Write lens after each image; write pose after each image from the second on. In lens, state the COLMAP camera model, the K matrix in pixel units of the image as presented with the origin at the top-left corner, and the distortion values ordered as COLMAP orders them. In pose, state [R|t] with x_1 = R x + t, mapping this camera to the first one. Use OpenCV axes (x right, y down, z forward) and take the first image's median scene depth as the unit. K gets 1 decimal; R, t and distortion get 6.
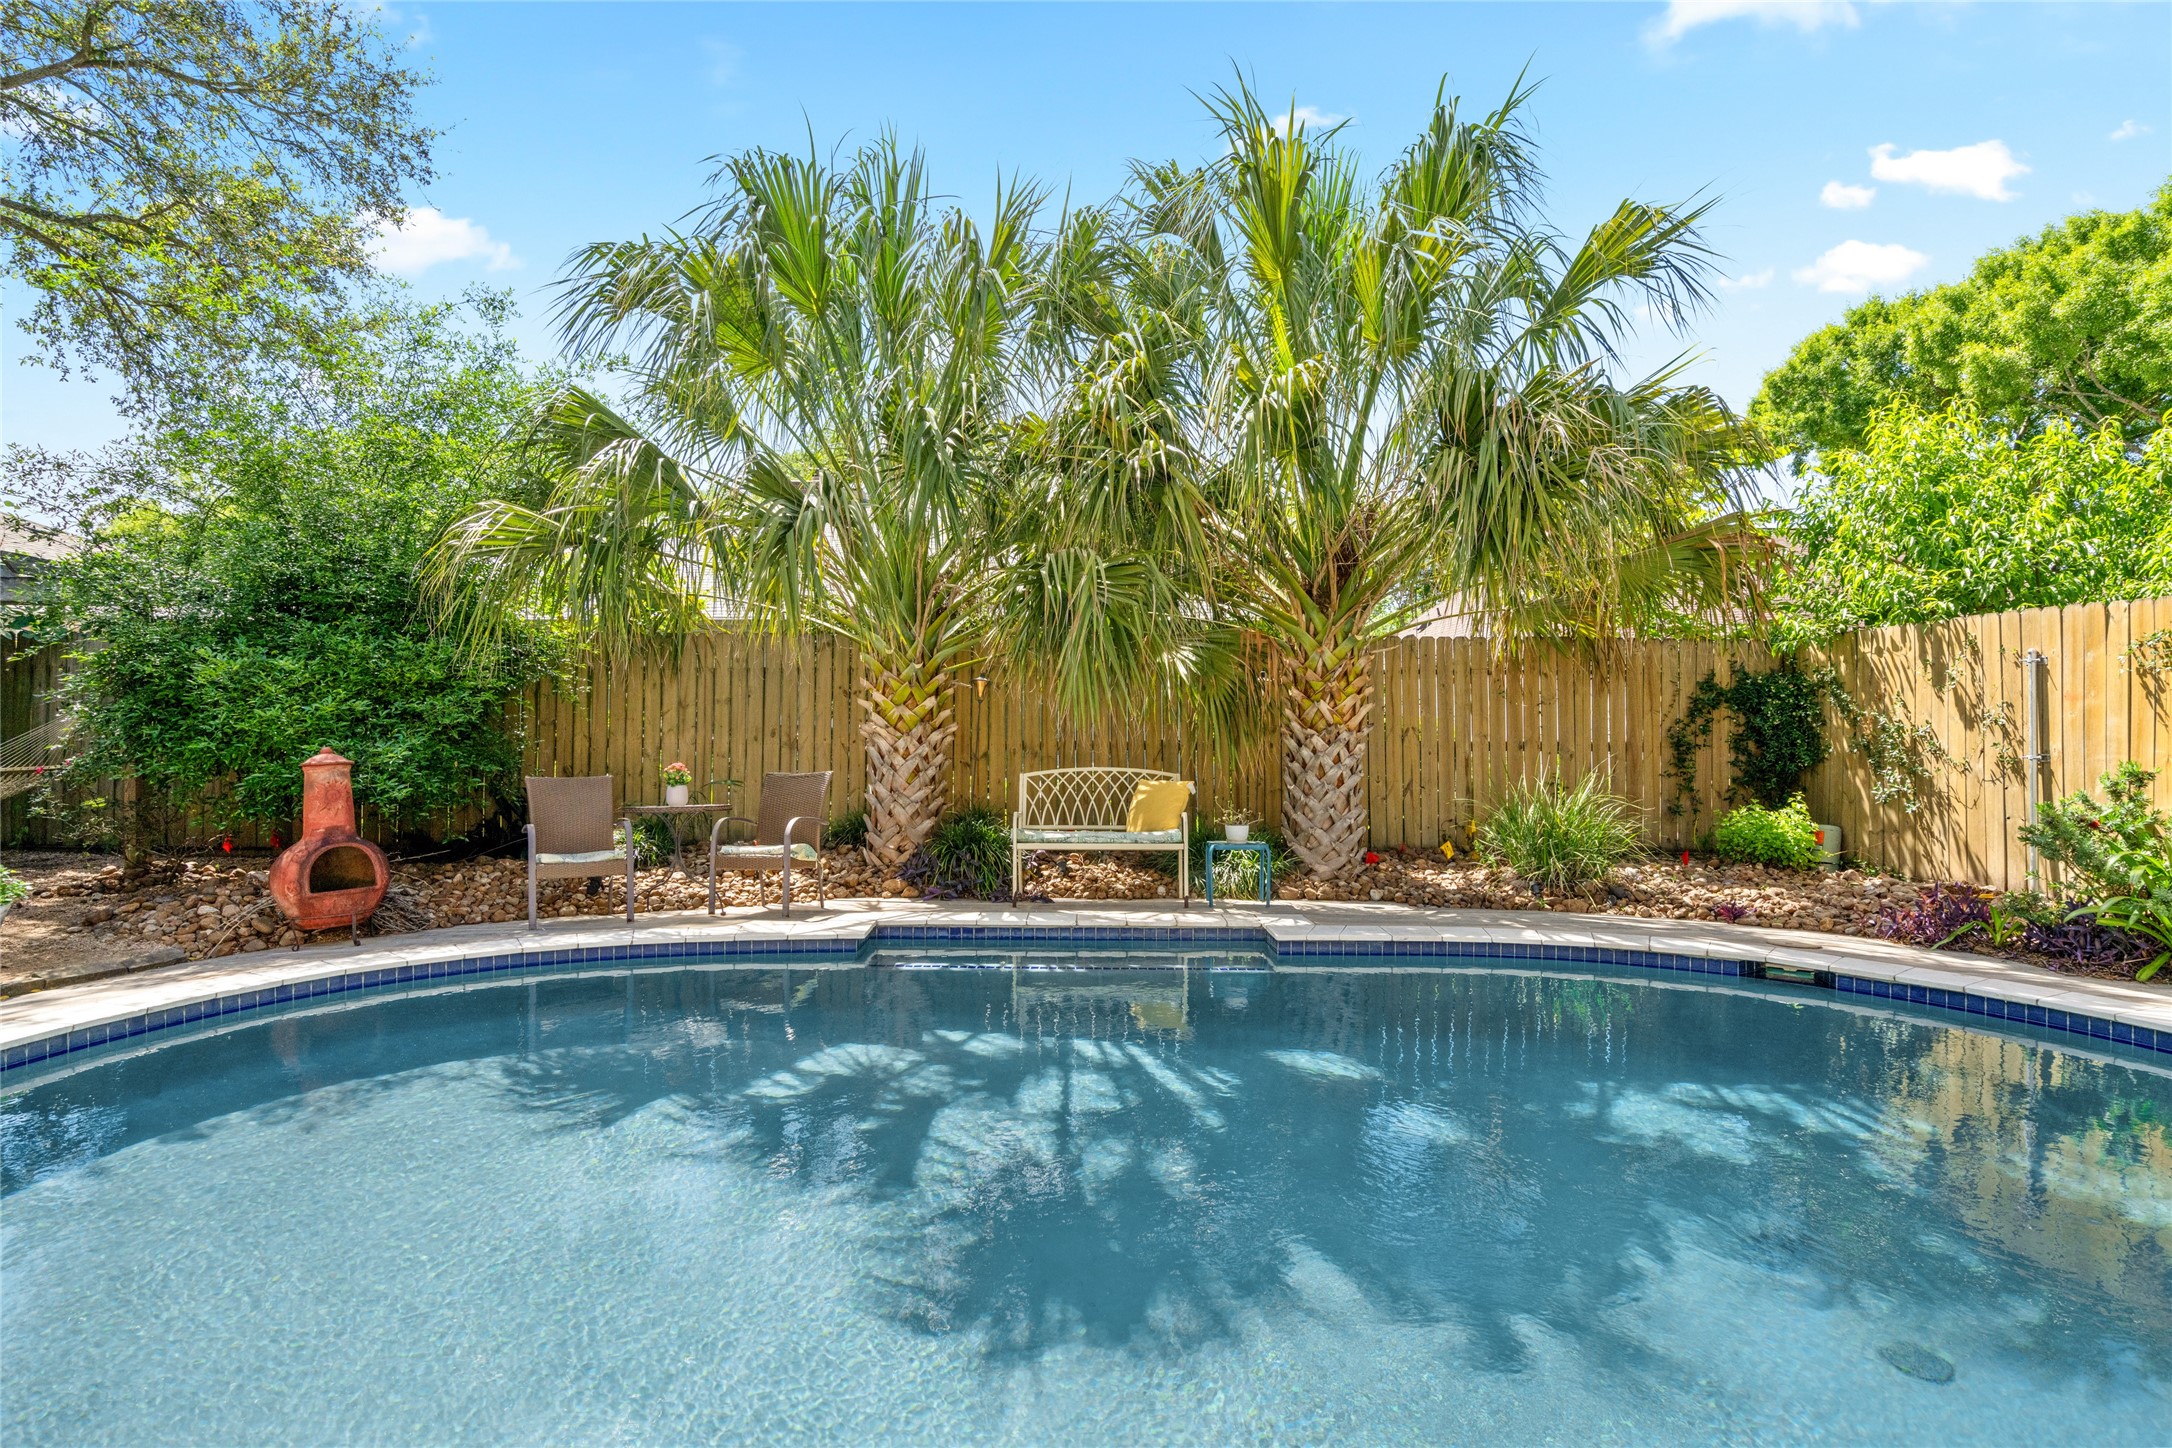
lens RADIAL K [[1147.1, 0, 1090.2], [0, 1147.1, 695.7], [0, 0, 1]] dist [-0.000704, -0.000227]
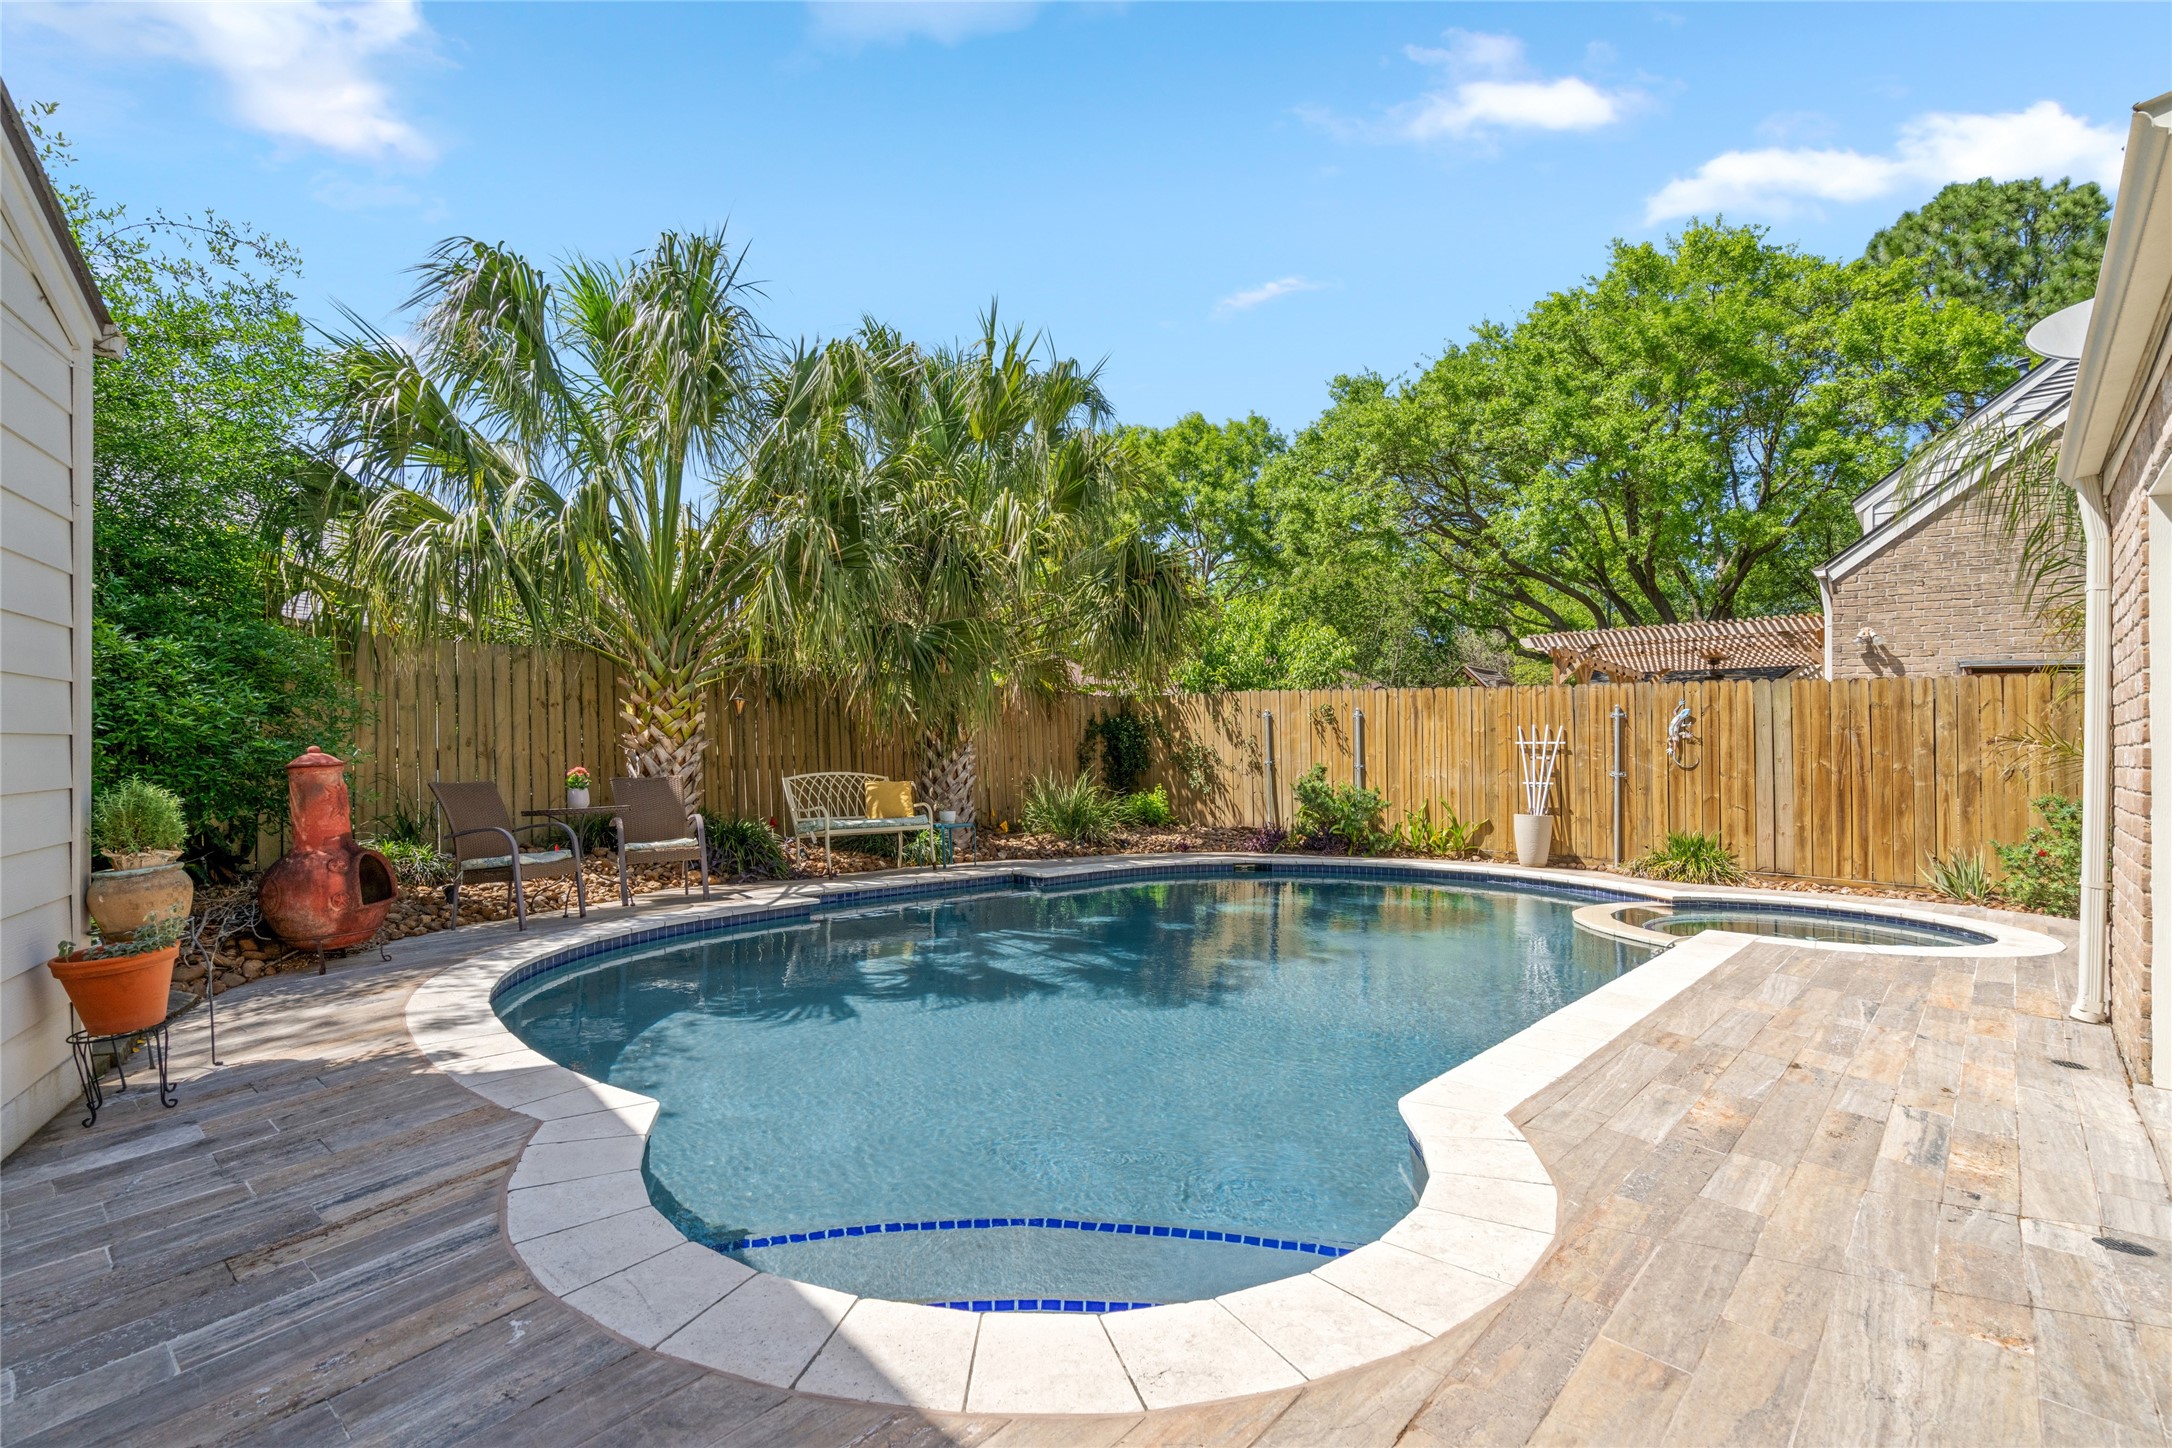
lens RADIAL K [[1013.4, 0, 1086.0], [0, 1013.4, 724.0], [0, 0, 1]] dist [0.000419, 0.000046]
pose [[0.663037, 0.028199, 0.748055, -0.673852], [-0.025588, 0.999560, -0.015000, 0.018419], [-0.748149, -0.009196, 0.663467, 0.036629]]
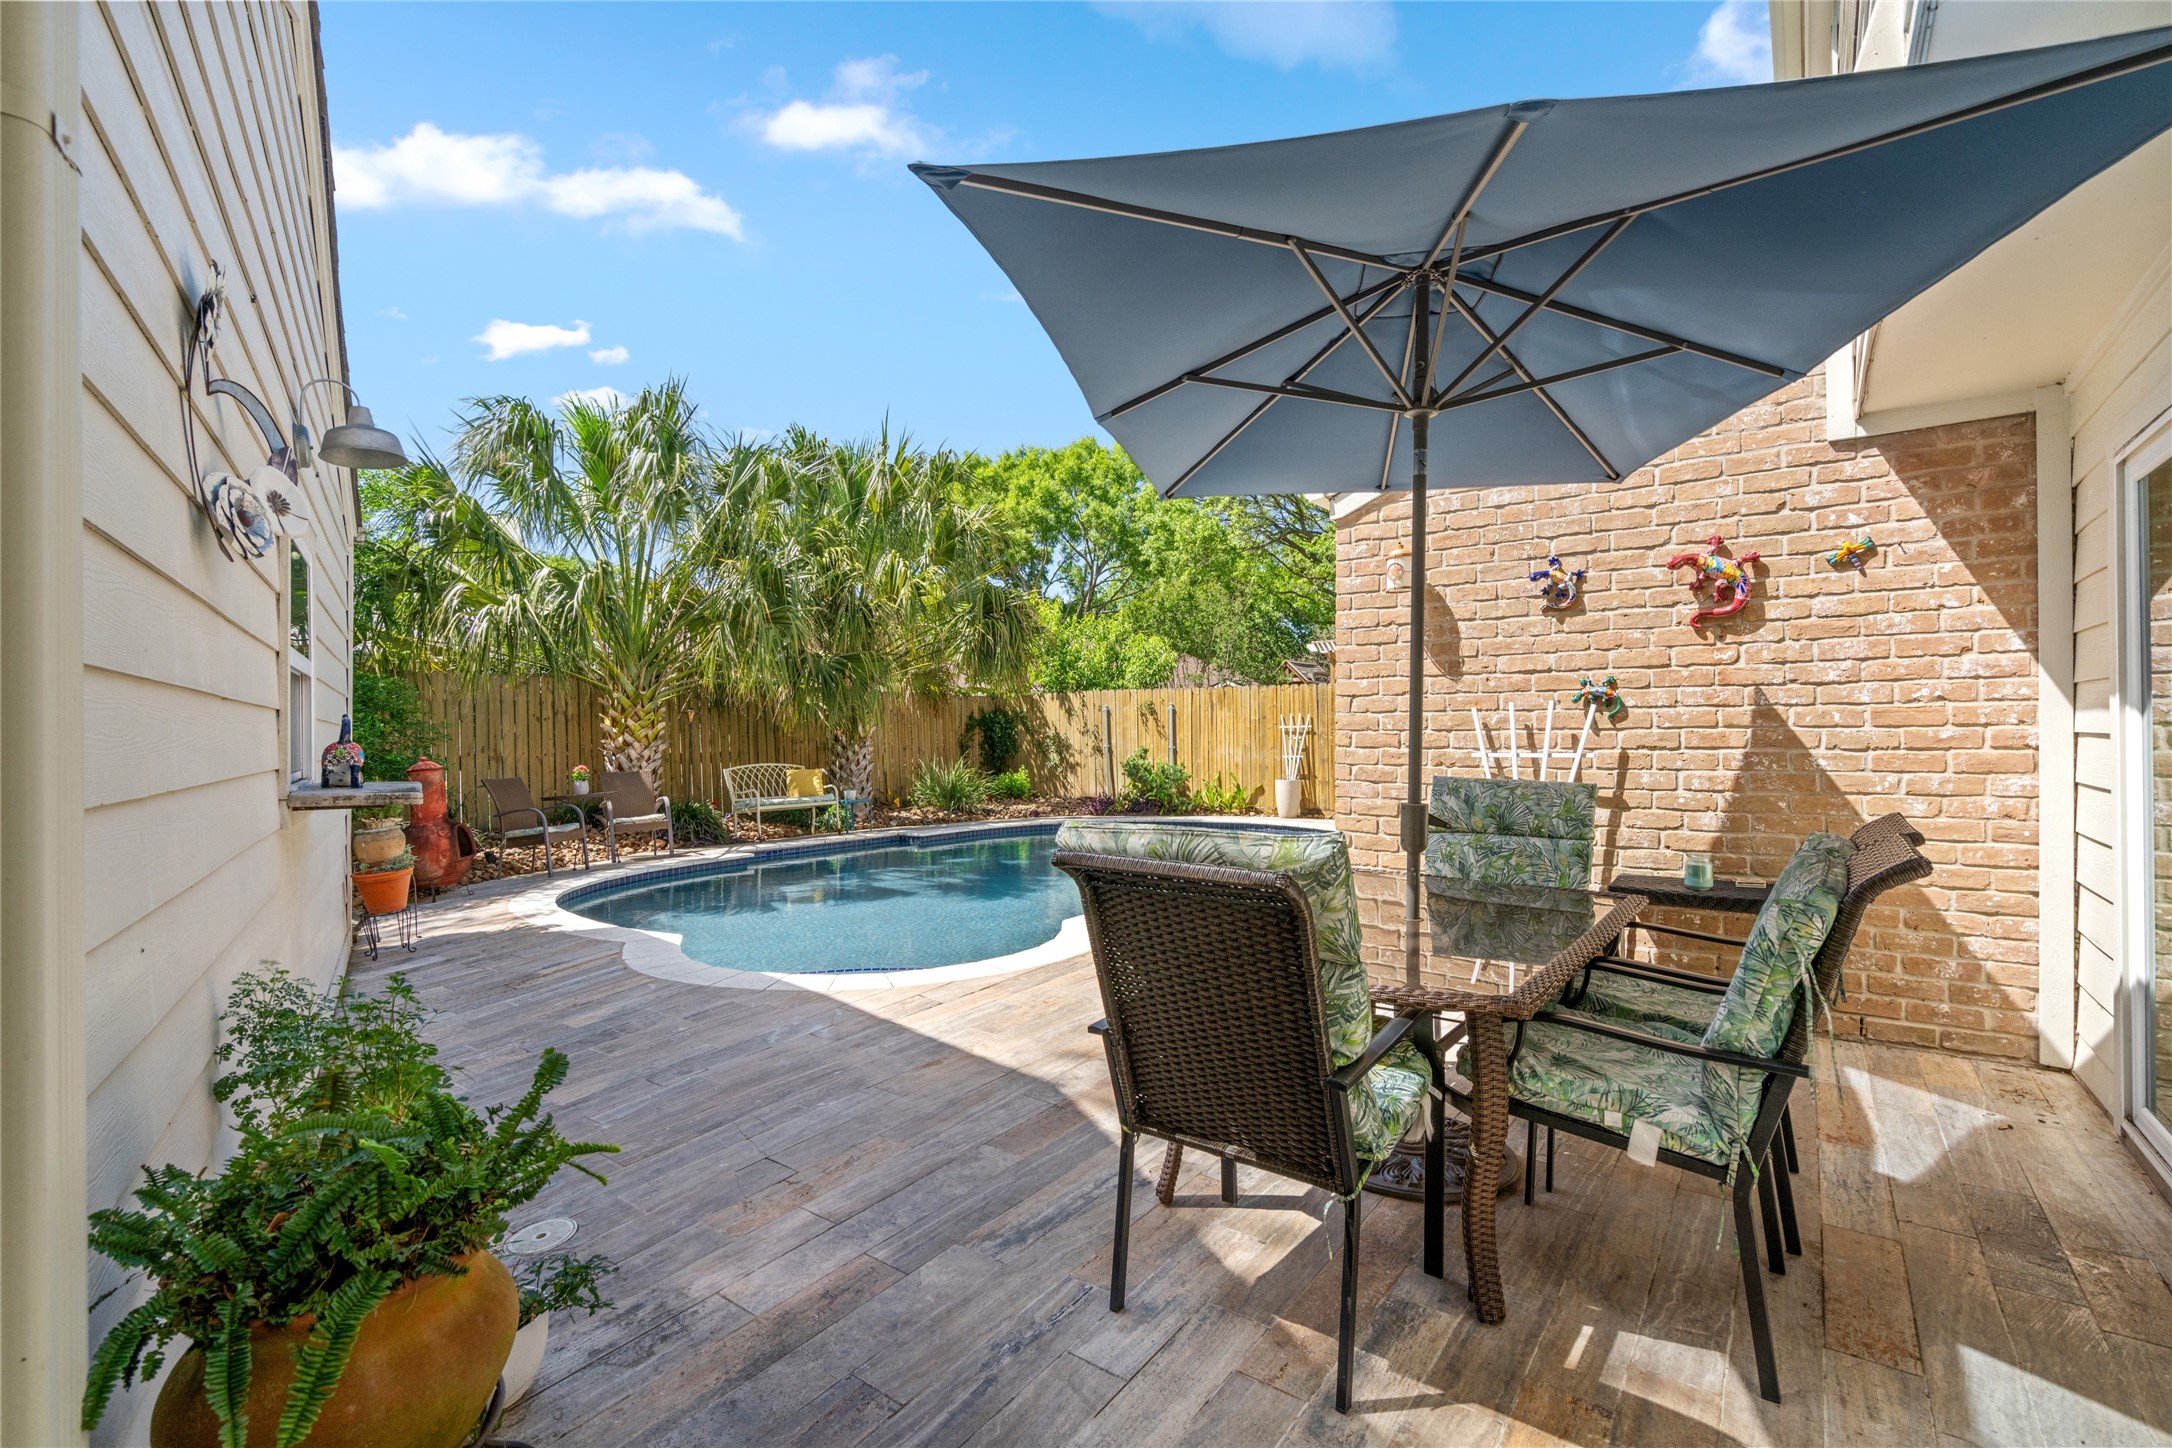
lens RADIAL K [[958.4, 0, 1106.7], [0, 958.4, 634.2], [0, 0, 1]] dist [0.000069, 0.000031]
pose [[0.578374, 0.076650, 0.812163, -0.897801], [-0.000667, 0.995620, -0.093489, 0.003091], [-0.815771, 0.053530, 0.575892, -0.263700]]
